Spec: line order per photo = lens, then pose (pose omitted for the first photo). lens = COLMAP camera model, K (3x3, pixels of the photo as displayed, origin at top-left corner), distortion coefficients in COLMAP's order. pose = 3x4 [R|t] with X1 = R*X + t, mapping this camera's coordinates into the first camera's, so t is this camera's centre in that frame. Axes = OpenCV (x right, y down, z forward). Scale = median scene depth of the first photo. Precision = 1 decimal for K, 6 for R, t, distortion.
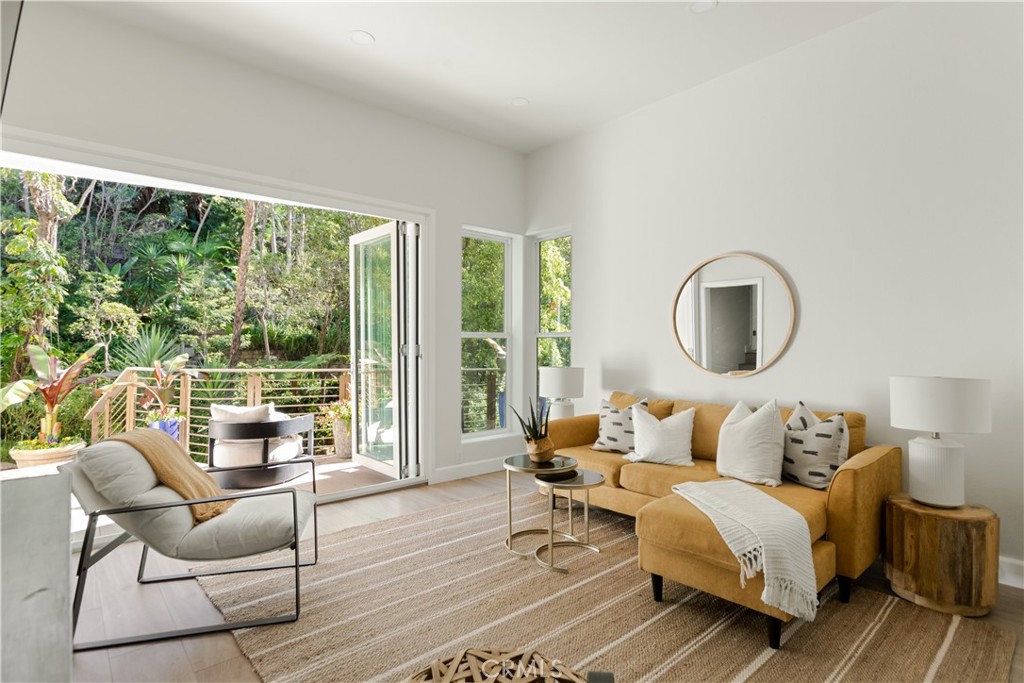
lens RADIAL K [[522.3, 0, 512.6], [0, 522.3, 340.5], [0, 0, 1]] dist [-0.004722, 0.007296]
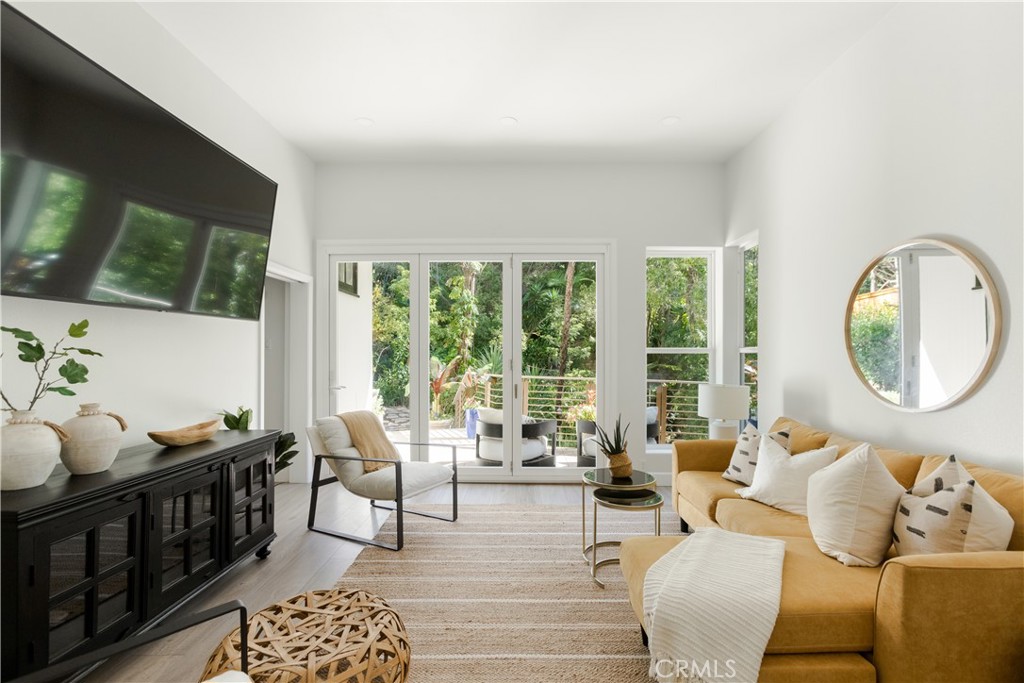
lens RADIAL K [[464.0, 0, 515.8], [0, 464.0, 346.8], [0, 0, 1]] dist [0.002792, 0.001126]
pose [[0.750054, -0.006293, -0.661347, 0.507852], [0.001071, 0.999965, -0.008300, -0.017468], [0.661376, 0.005517, 0.750035, 0.176064]]
